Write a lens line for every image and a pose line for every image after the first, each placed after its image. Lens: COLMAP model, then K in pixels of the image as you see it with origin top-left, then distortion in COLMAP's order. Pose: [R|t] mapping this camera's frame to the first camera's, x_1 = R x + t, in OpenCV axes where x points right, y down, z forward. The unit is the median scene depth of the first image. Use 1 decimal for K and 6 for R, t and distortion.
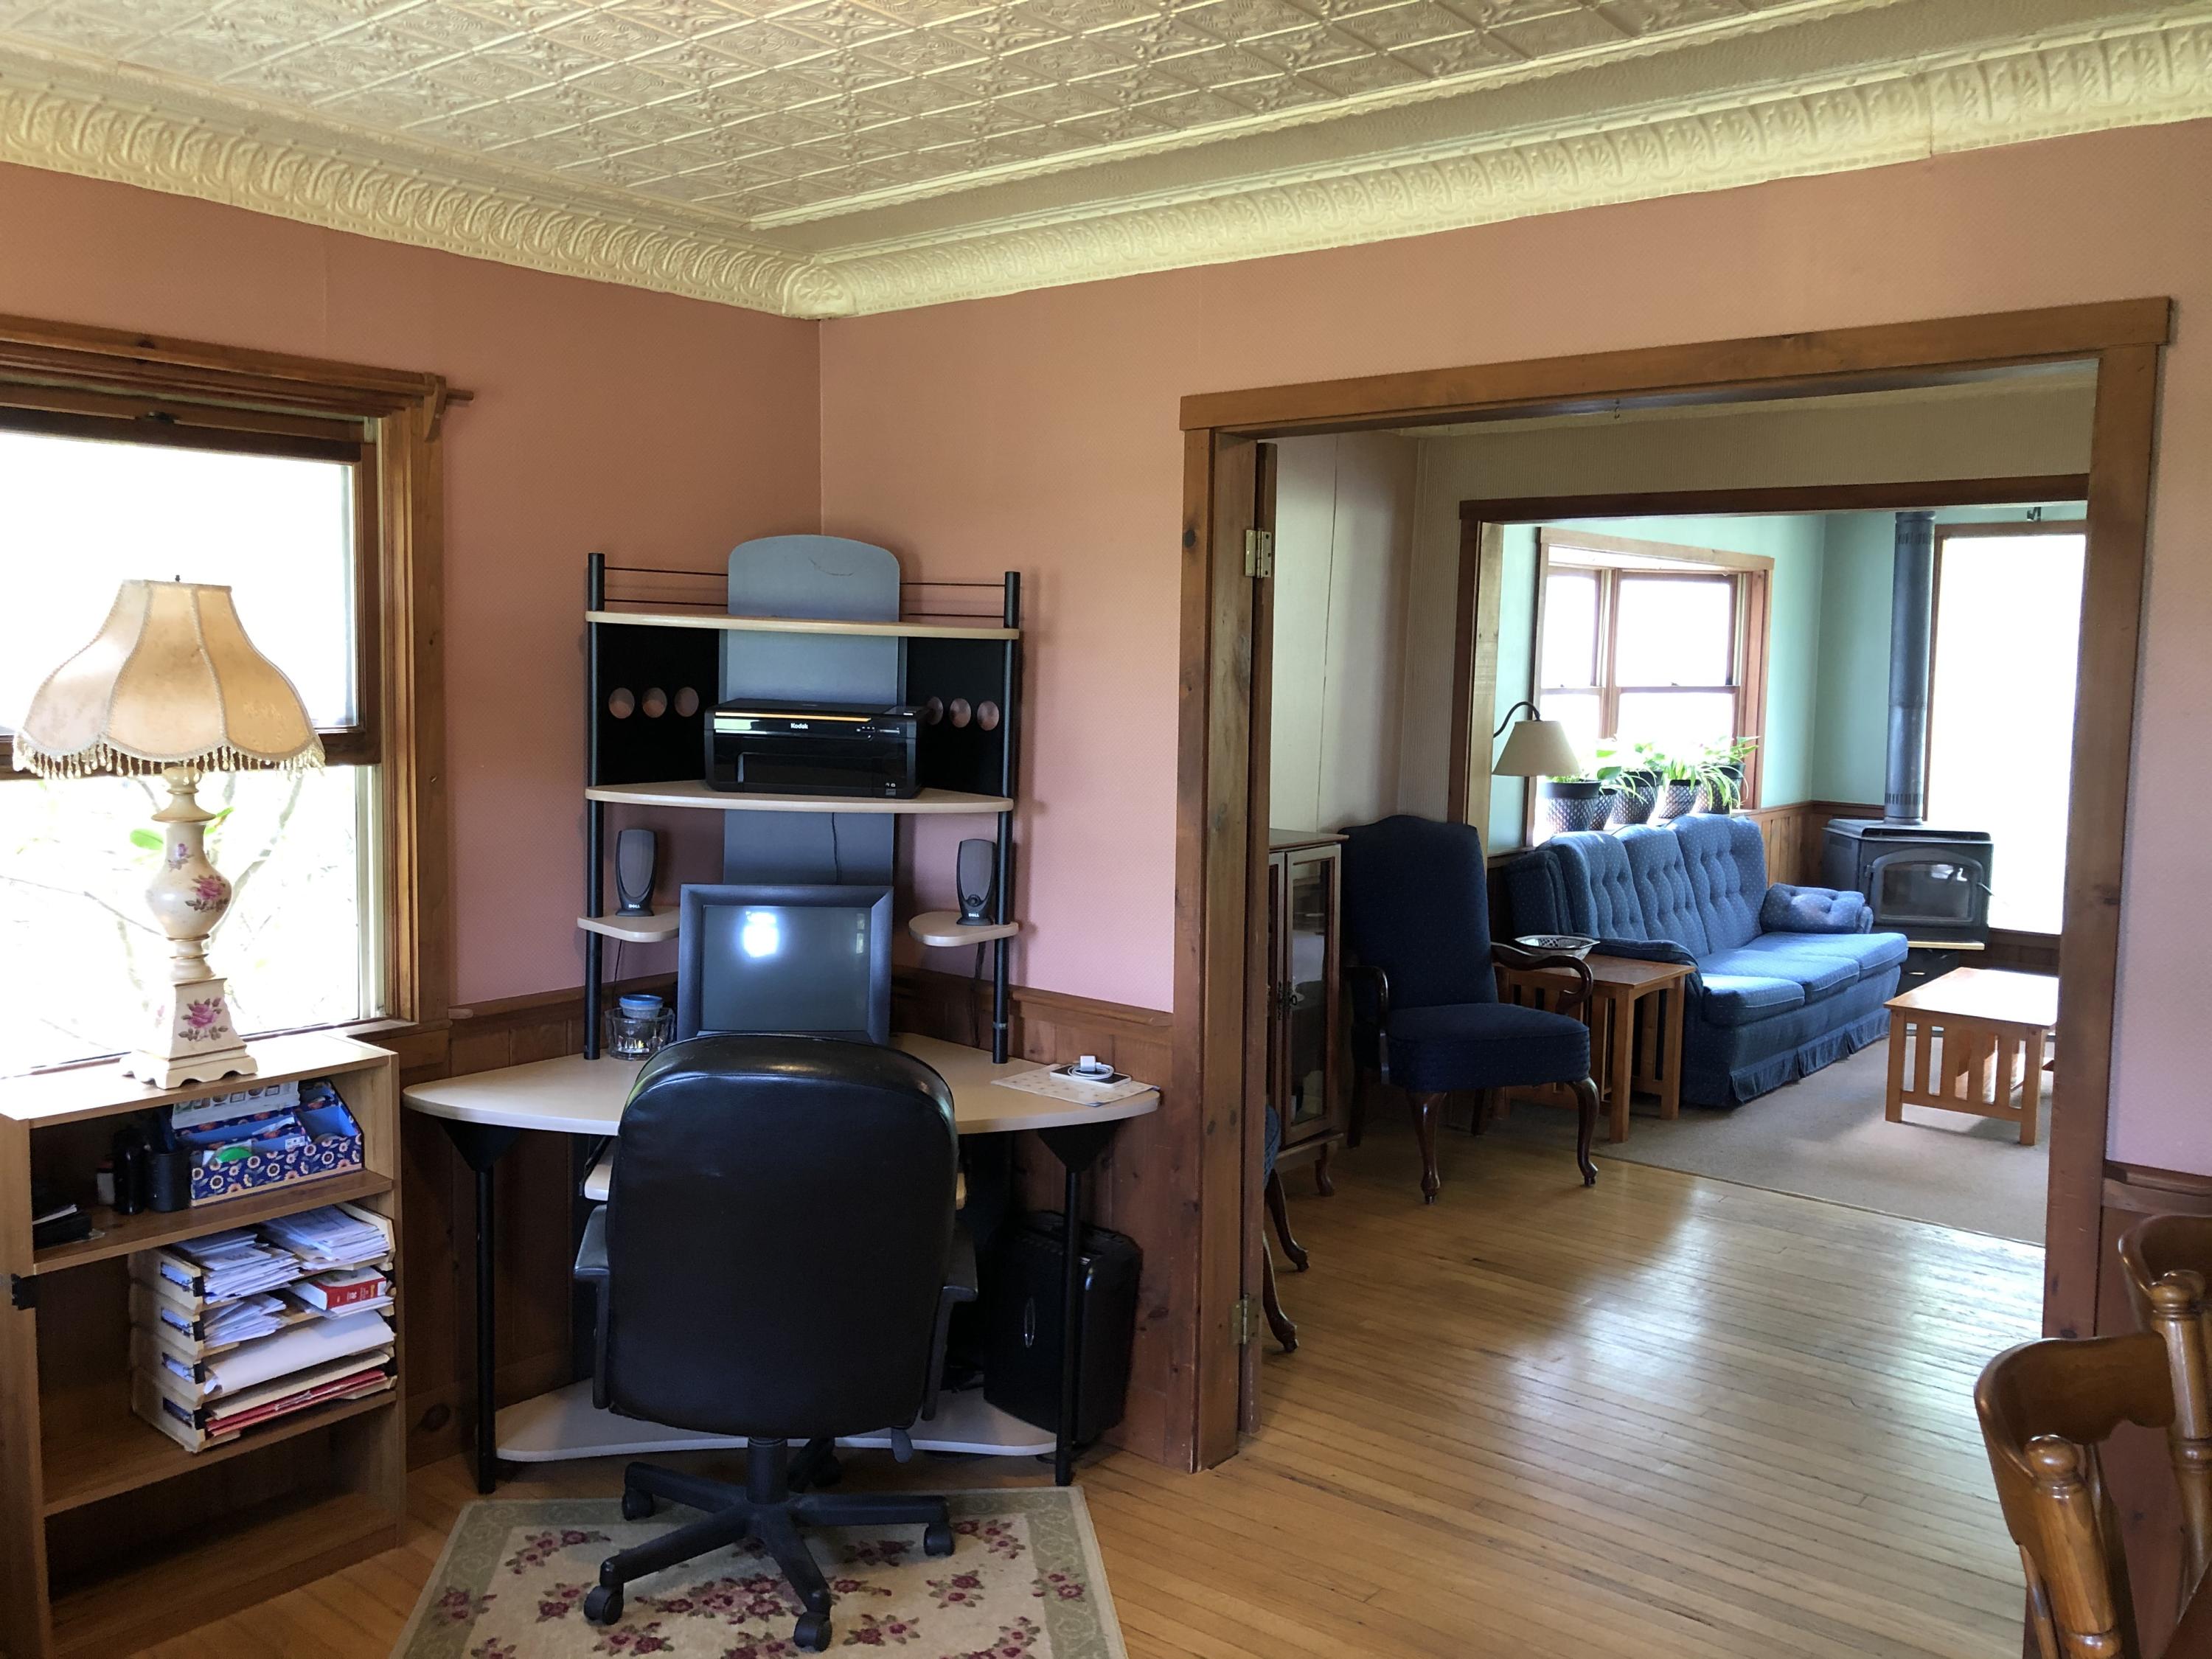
lens RADIAL K [[1835.9, 0, 1108.2], [0, 1835.9, 824.6], [0, 0, 1]] dist [-0.009270, -0.002590]
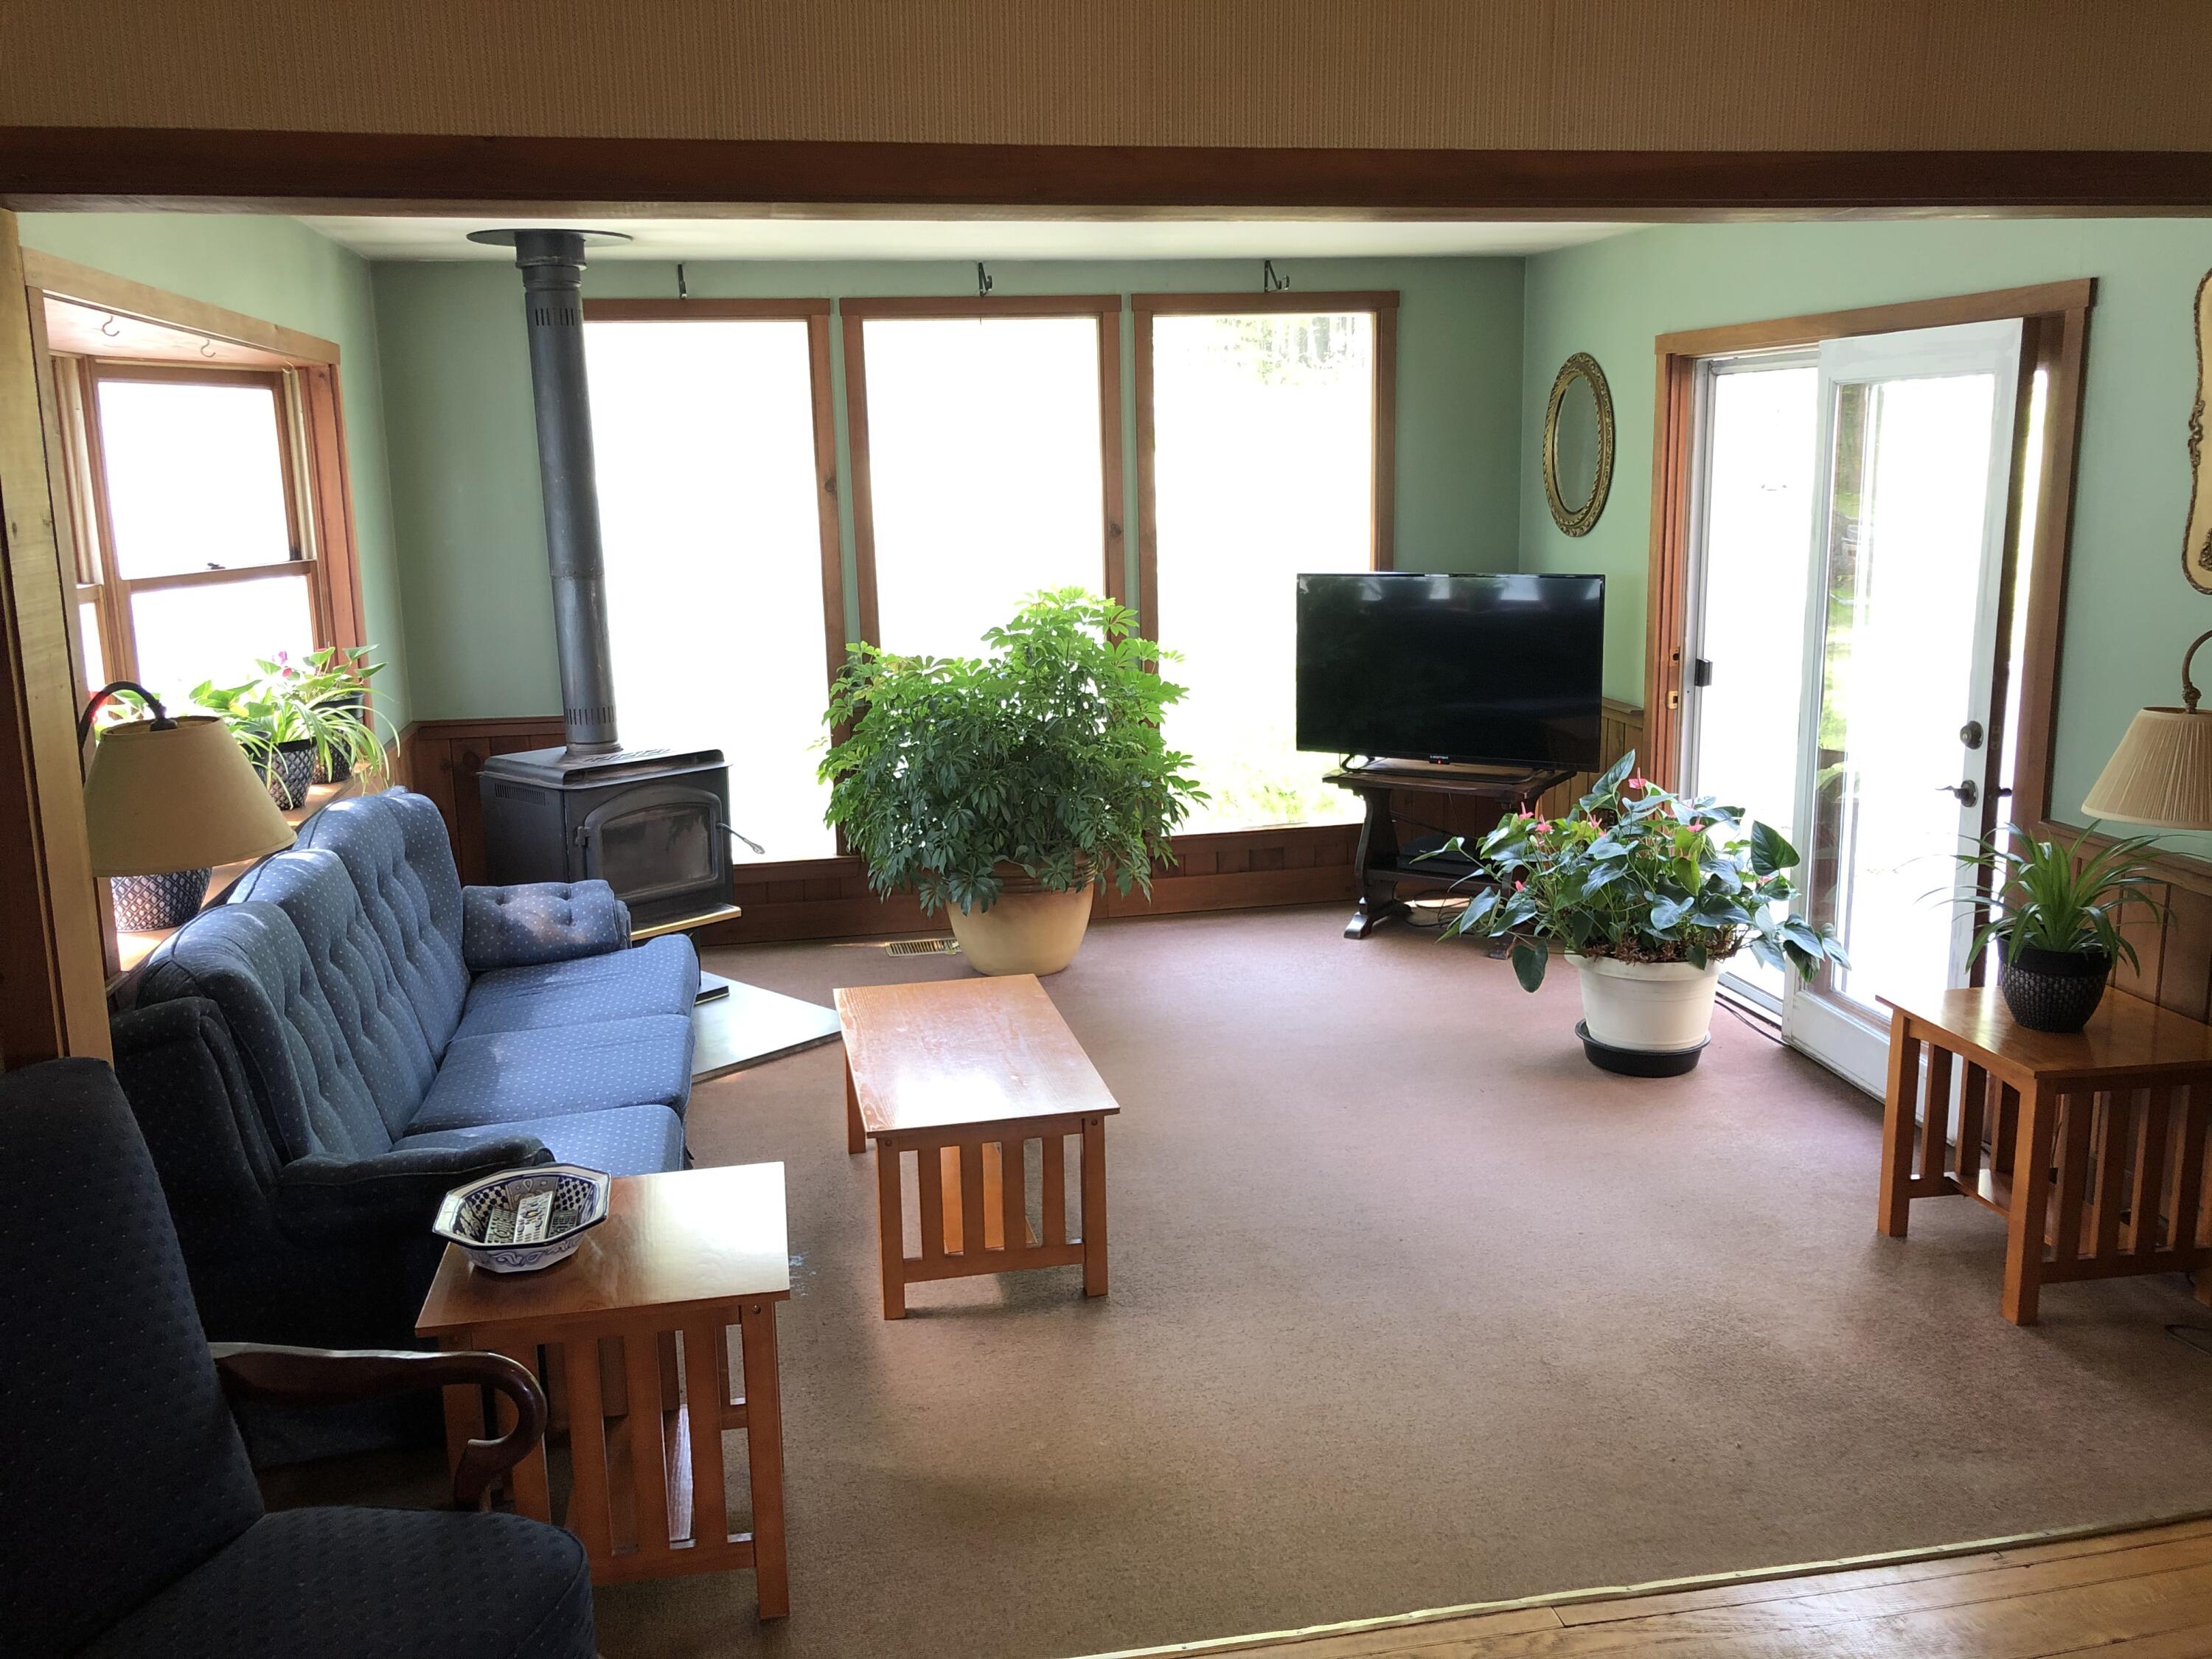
lens RADIAL K [[1835.9, 0, 1105.2], [0, 1835.9, 817.6], [0, 0, 1]] dist [-0.009270, -0.002590]
pose [[0.633829, -0.175152, 0.753381, 0.041757], [0.099126, 0.984386, 0.145462, -0.057338], [-0.767095, -0.017518, 0.641294, 0.436190]]
